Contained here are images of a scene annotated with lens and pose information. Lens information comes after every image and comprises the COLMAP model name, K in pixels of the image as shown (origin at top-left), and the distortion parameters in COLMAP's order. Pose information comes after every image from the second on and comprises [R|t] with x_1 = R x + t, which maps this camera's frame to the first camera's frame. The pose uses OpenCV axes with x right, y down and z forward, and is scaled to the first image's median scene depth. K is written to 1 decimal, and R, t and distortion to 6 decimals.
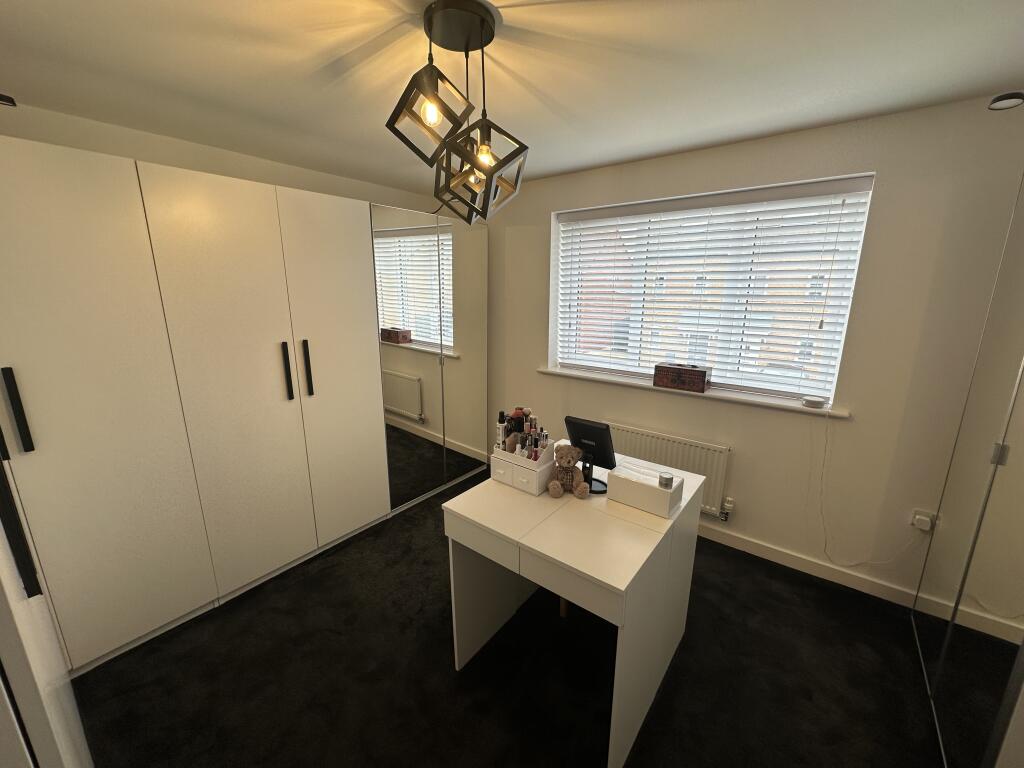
lens RADIAL K [[408.1, 0, 512.0], [0, 408.1, 384.0], [0, 0, 1]] dist [0.000734, 0.000340]
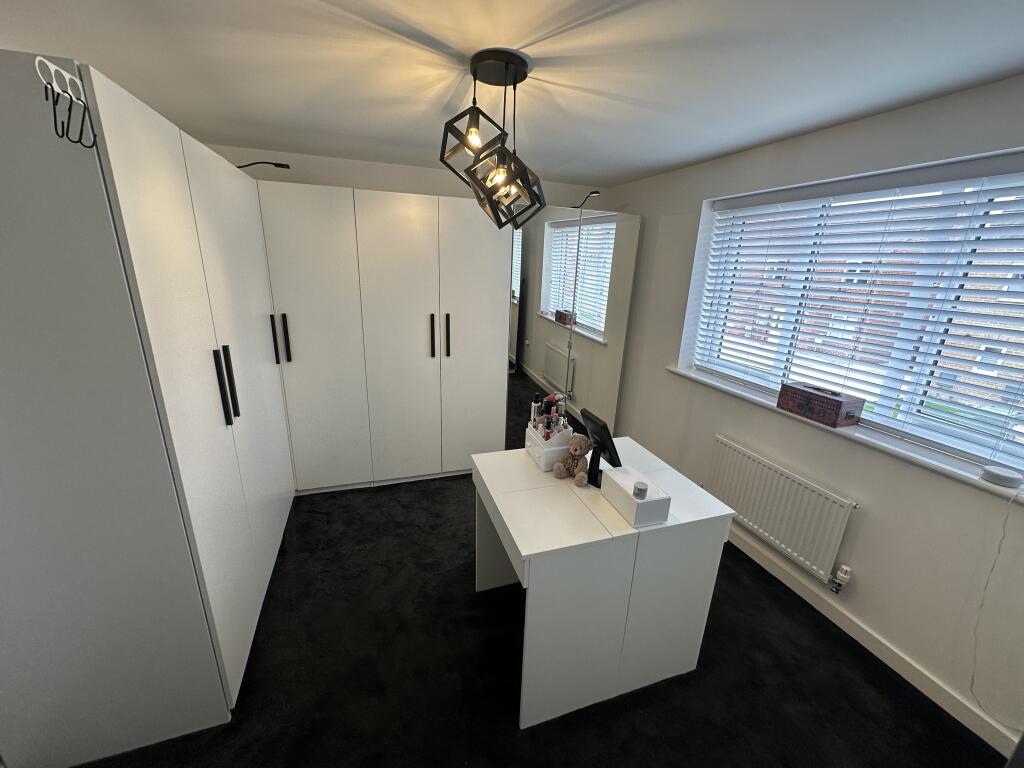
lens RADIAL K [[408.1, 0, 512.0], [0, 408.1, 384.0], [0, 0, 1]] dist [0.000734, 0.000340]
pose [[0.837028, 0.184308, -0.515184, 0.376094], [-0.160865, 0.982841, 0.090253, -0.037132], [0.522978, 0.007331, 0.852315, -0.005447]]
